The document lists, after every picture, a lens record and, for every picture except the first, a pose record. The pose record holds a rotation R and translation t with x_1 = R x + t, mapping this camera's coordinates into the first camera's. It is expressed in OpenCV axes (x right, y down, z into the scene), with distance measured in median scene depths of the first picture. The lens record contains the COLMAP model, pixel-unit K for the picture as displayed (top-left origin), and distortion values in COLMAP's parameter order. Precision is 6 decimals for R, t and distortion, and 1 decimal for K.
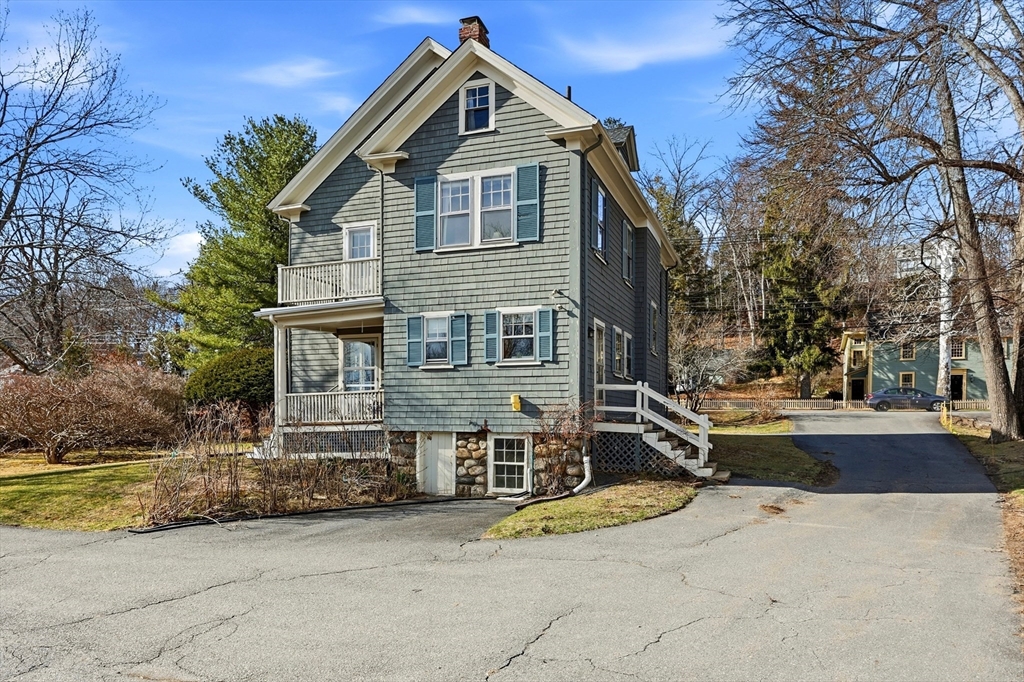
lens RADIAL K [[711.0, 0, 510.4], [0, 711.0, 415.5], [0, 0, 1]] dist [-0.006540, -0.001715]
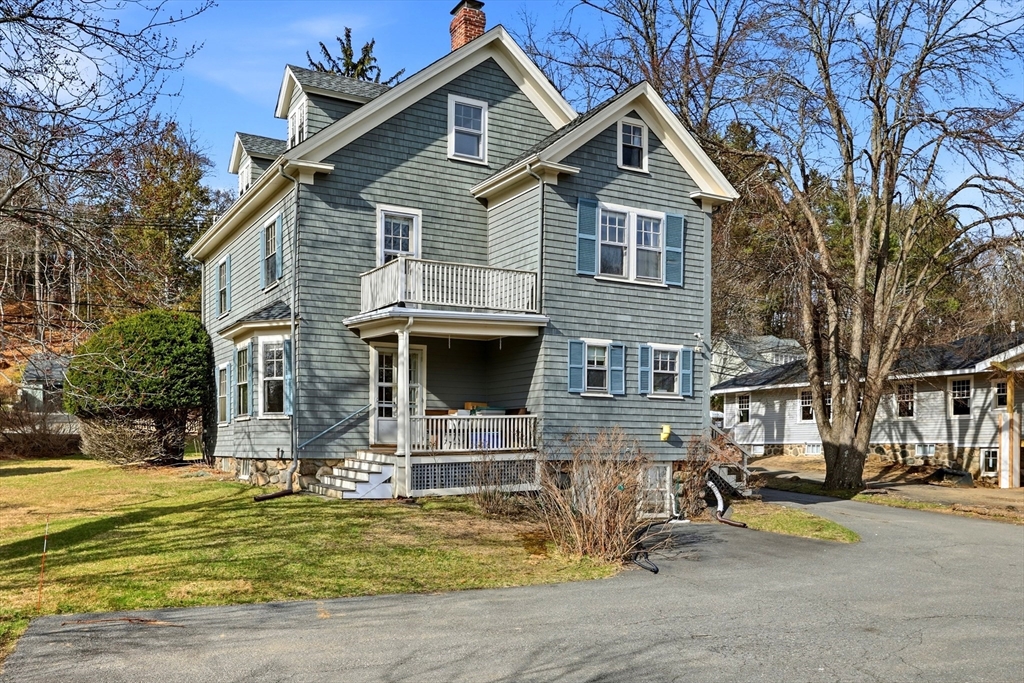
lens RADIAL K [[899.9, 0, 512.2], [0, 899.9, 447.6], [0, 0, 1]] dist [0.007177, 0.004763]
pose [[0.652558, 0.003646, 0.757730, -1.155570], [-0.008887, 0.999956, 0.002842, 0.002214], [-0.757686, -0.008588, 0.652562, 0.277960]]
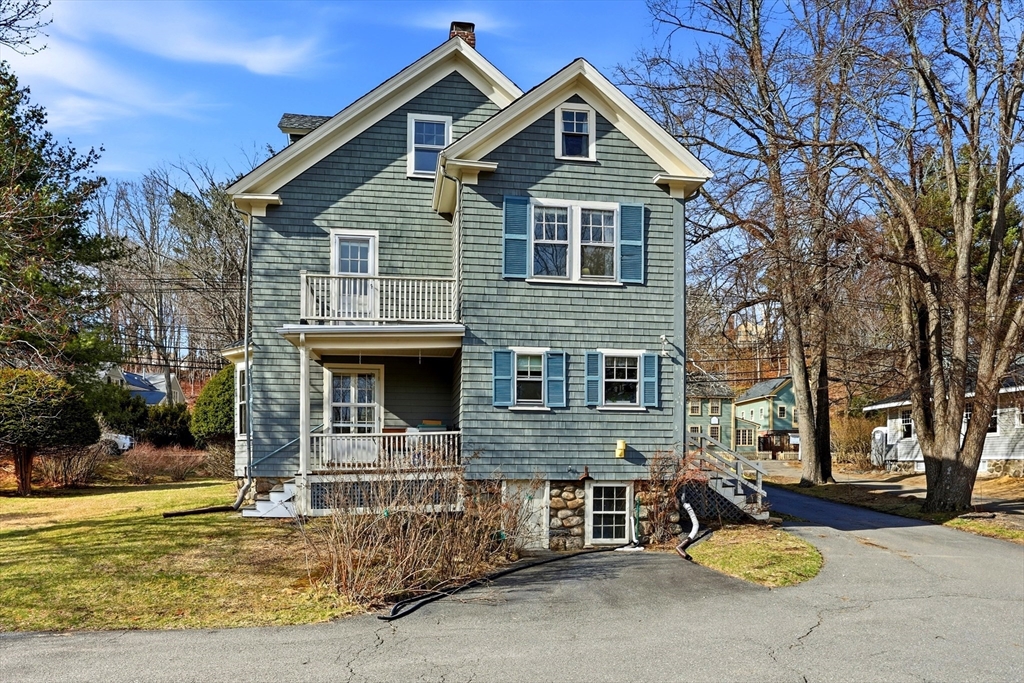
lens RADIAL K [[739.6, 0, 513.1], [0, 739.6, 456.1], [0, 0, 1]] dist [-0.005958, -0.002866]
pose [[0.876223, 0.006010, 0.481869, -0.588858], [-0.003228, 0.999973, -0.006603, -0.001237], [-0.481896, 0.004230, 0.876218, 0.189868]]
